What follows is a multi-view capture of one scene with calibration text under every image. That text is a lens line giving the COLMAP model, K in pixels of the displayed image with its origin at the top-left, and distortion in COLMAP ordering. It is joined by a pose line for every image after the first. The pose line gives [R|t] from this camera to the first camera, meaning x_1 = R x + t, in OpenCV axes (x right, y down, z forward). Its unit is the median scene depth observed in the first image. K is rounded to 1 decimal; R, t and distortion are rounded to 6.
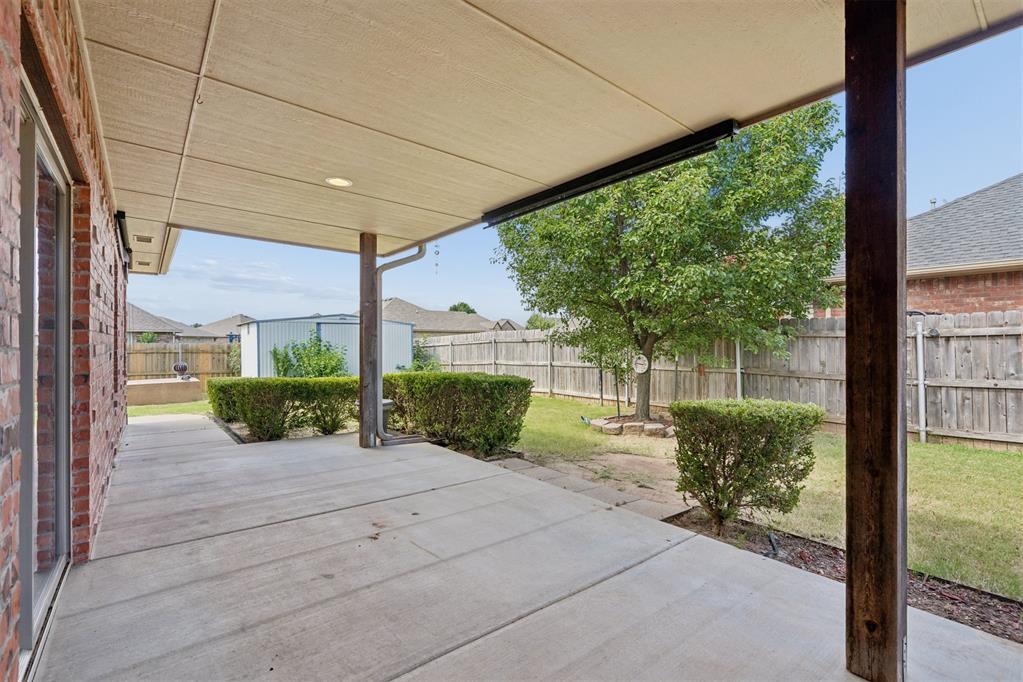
lens RADIAL K [[461.8, 0, 517.7], [0, 461.8, 341.9], [0, 0, 1]] dist [-0.006550, 0.002510]
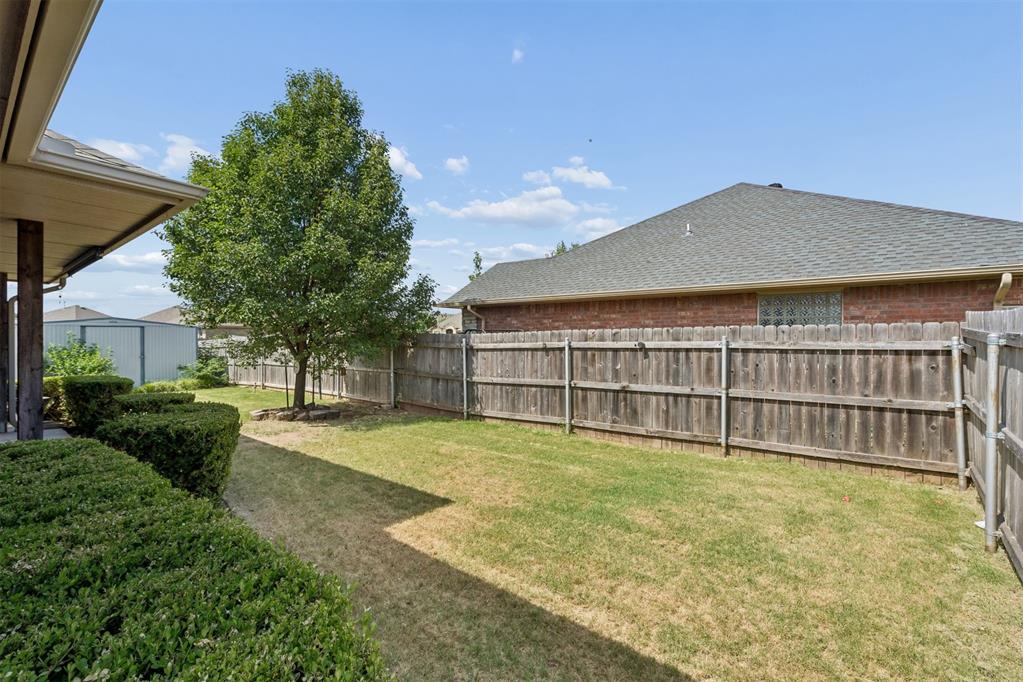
lens RADIAL K [[461.8, 0, 514.9], [0, 461.8, 346.5], [0, 0, 1]] dist [-0.006550, 0.002510]
pose [[0.980170, 0.001210, 0.198153, 0.726228], [-0.005235, 0.999790, 0.019792, -0.047827], [-0.198087, -0.020437, 0.979971, -0.483445]]
